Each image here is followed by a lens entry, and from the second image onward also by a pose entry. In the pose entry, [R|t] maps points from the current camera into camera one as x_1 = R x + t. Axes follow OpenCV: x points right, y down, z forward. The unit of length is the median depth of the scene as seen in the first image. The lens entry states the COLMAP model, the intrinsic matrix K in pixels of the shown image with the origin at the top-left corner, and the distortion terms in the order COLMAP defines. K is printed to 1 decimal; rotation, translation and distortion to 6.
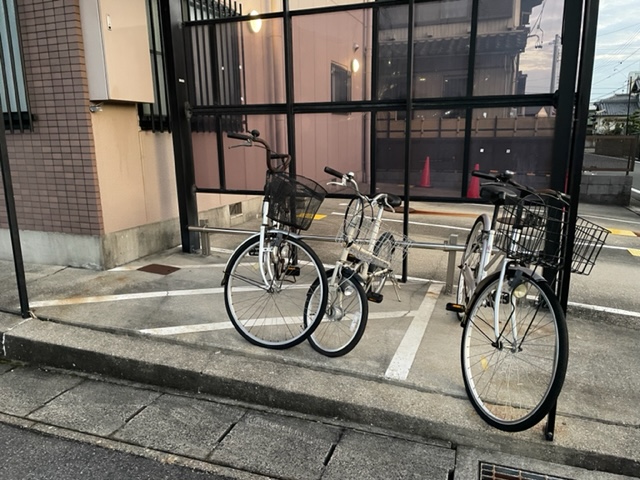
lens RADIAL K [[481.6, 0, 318.7], [0, 481.6, 239.1], [0, 0, 1]] dist [0.011700, -0.015258]
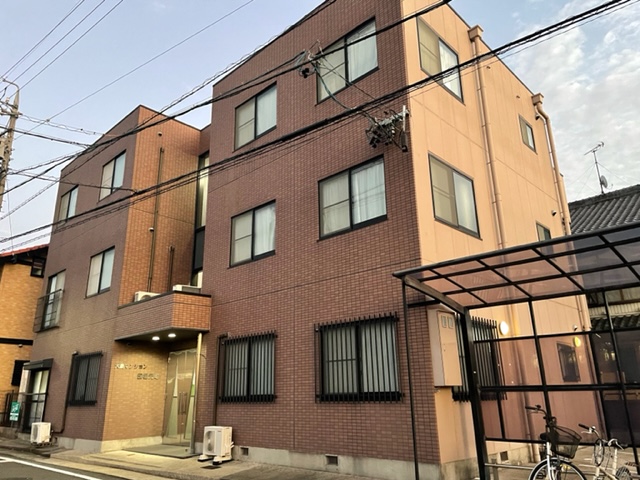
lens RADIAL K [[481.6, 0, 321.7], [0, 481.6, 233.2], [0, 0, 1]] dist [0.011700, -0.015258]
pose [[0.919560, -0.131814, -0.370181, -0.080142], [-0.073521, 0.867709, -0.491606, 0.152482], [0.386009, 0.479277, 0.788220, -0.918846]]
